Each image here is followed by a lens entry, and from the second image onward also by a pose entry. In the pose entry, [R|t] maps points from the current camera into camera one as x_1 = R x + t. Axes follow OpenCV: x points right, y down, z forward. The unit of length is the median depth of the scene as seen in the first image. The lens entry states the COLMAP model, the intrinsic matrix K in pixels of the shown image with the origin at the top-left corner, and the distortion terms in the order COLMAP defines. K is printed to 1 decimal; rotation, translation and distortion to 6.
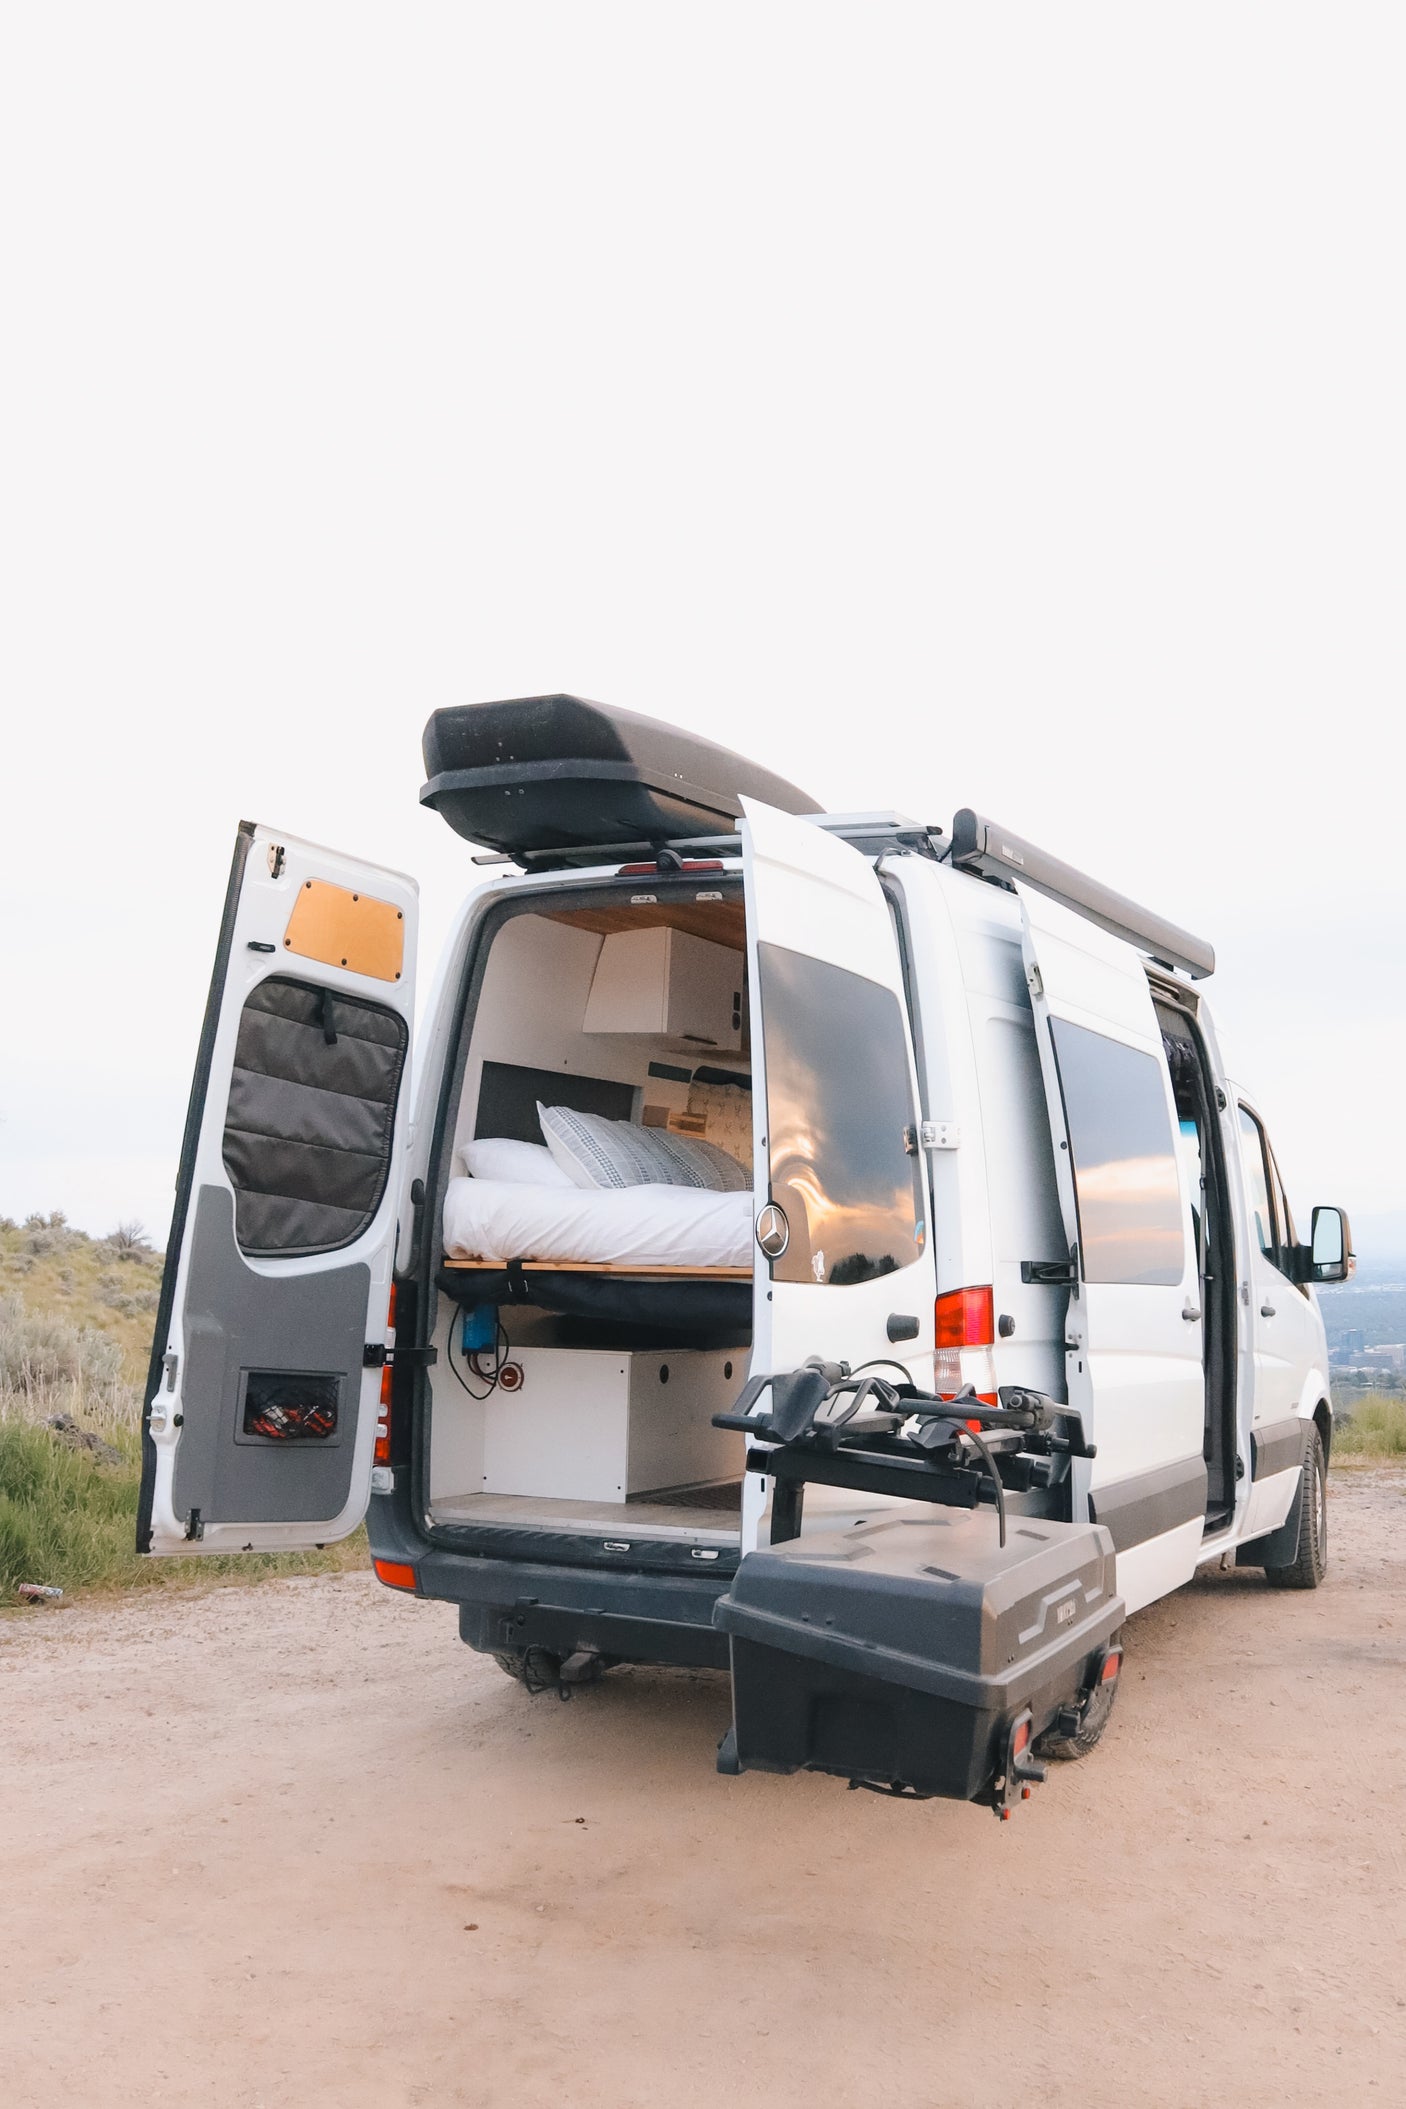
lens RADIAL K [[2241.2, 0, 703.0], [0, 2241.2, 1054.5], [0, 0, 1]] dist [-0.007395, 0.002816]
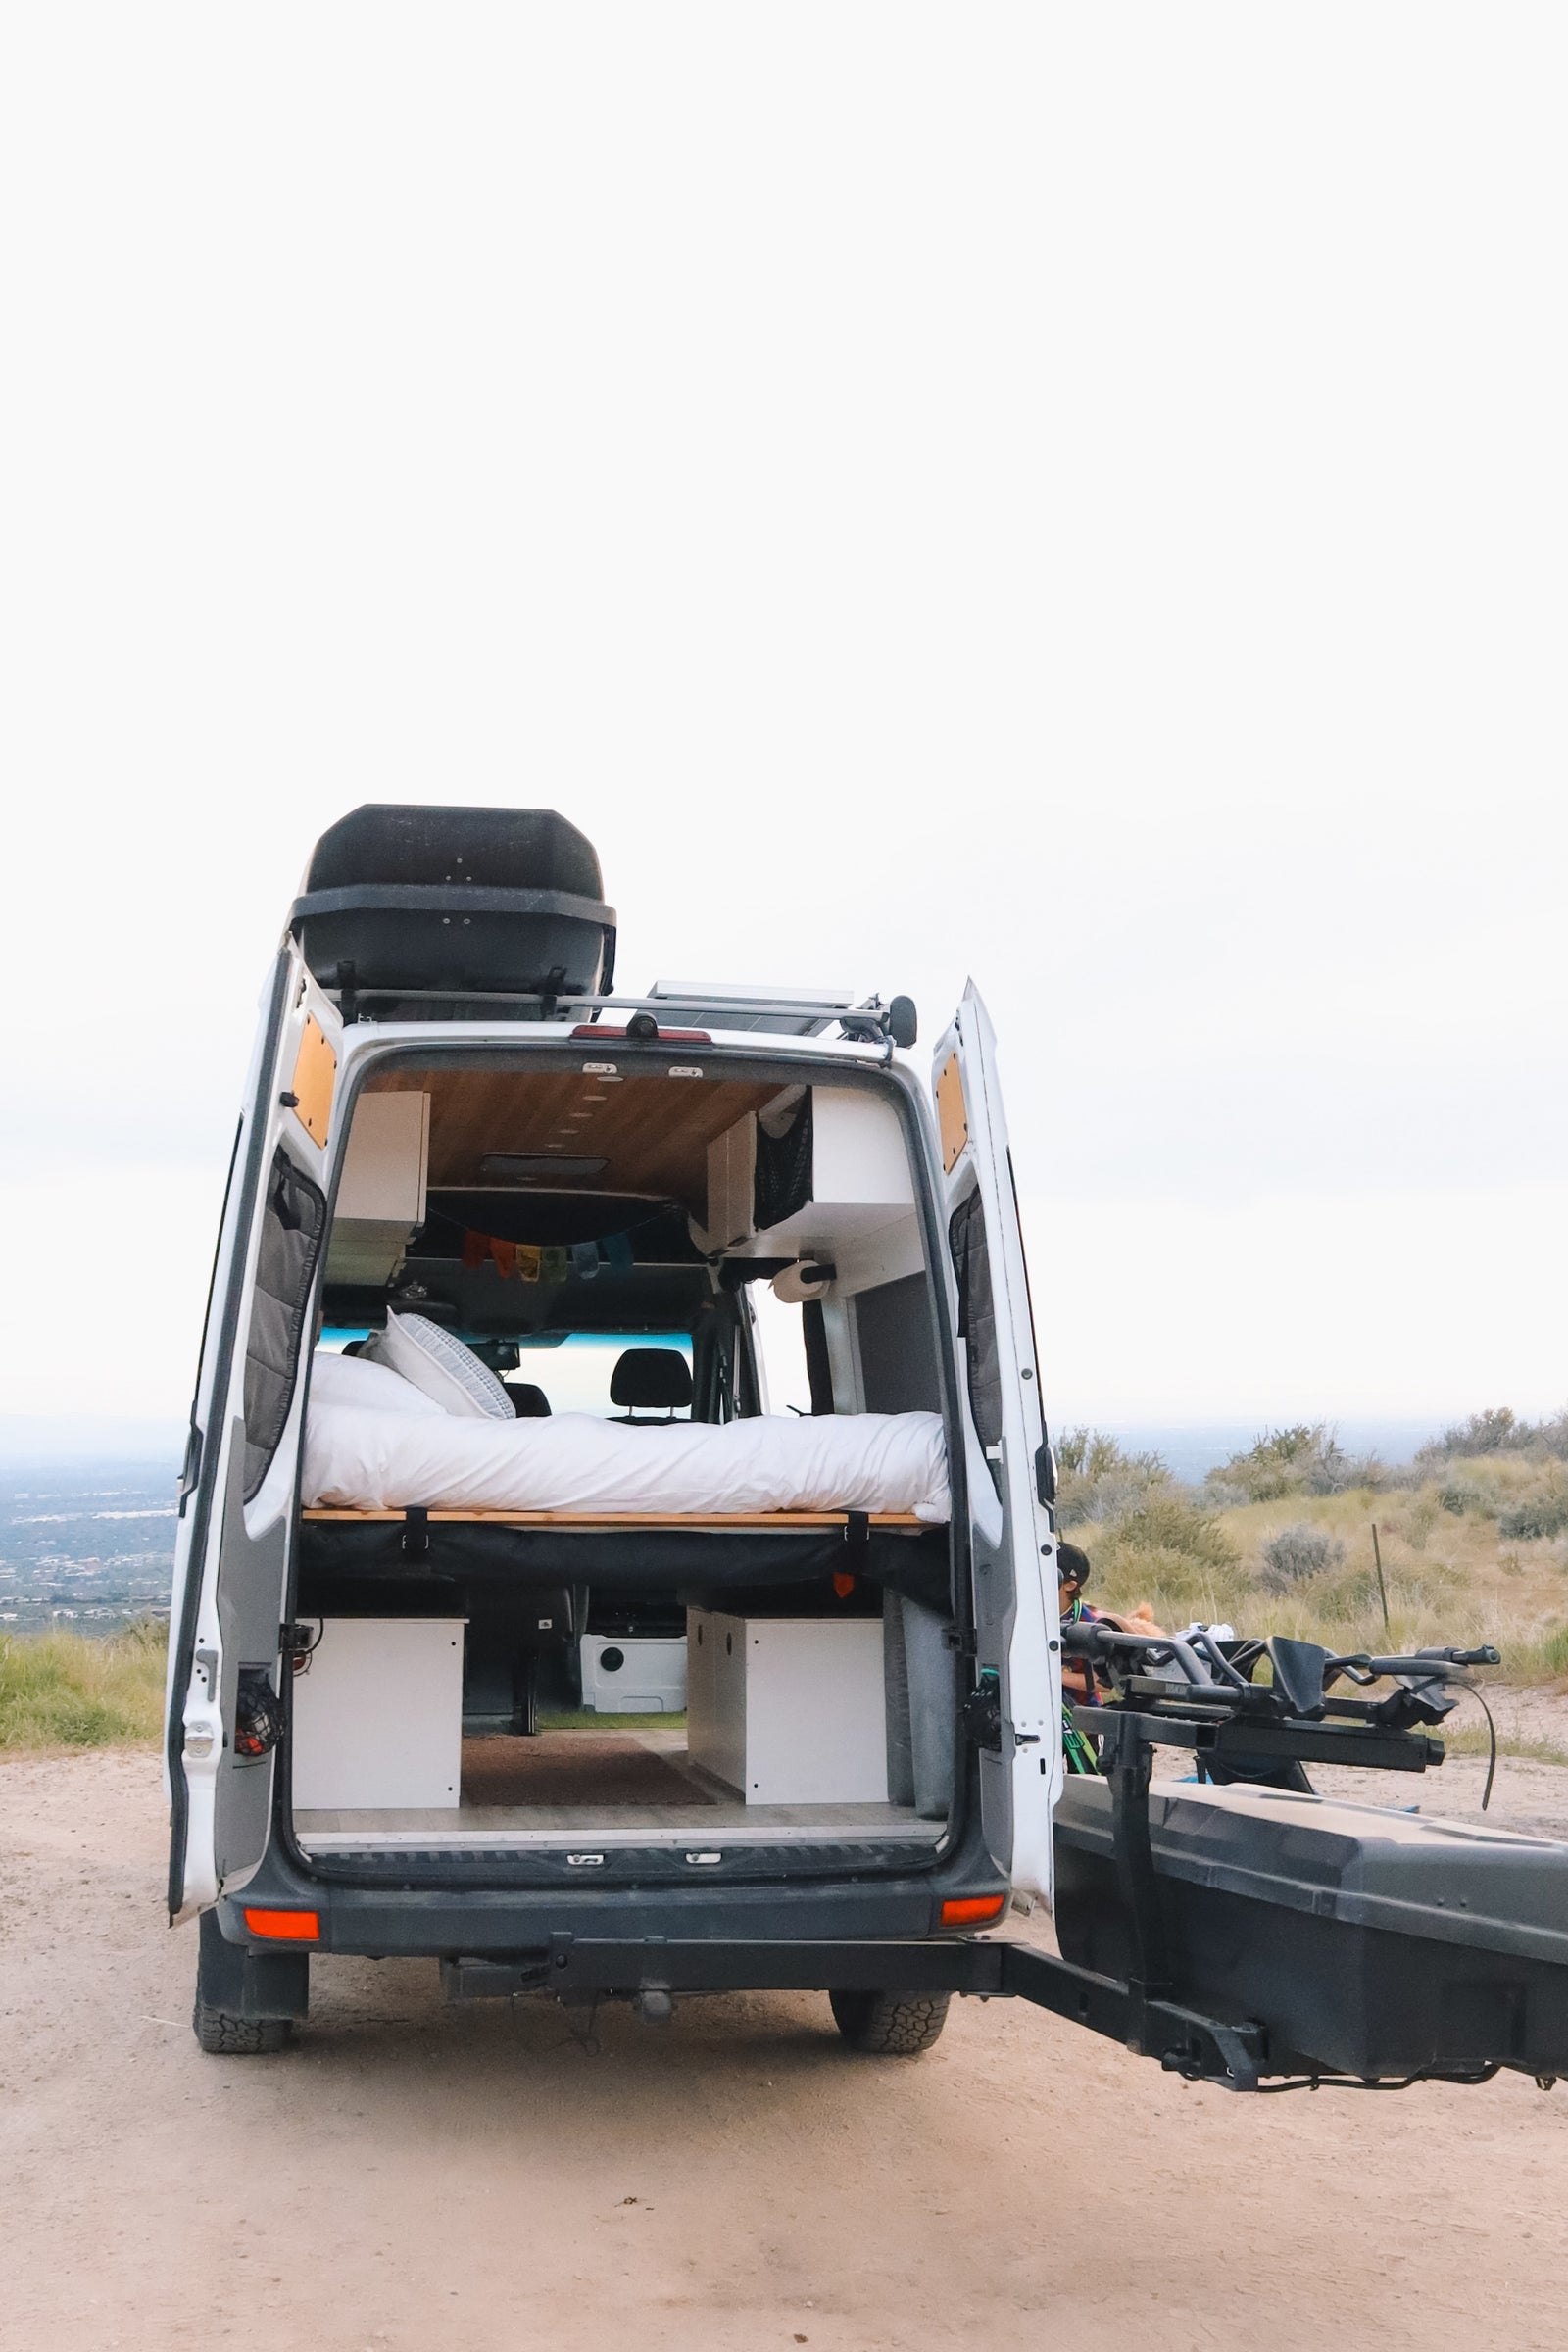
lens RADIAL K [[2597.8, 0, 784.0], [0, 2597.8, 1176.0], [0, 0, 1]] dist [-0.018715, -0.001035]
pose [[0.818356, 0.055018, 0.572072, -0.518422], [-0.043674, 0.998482, -0.033550, -0.000527], [-0.573049, 0.002471, 0.819517, 0.177687]]
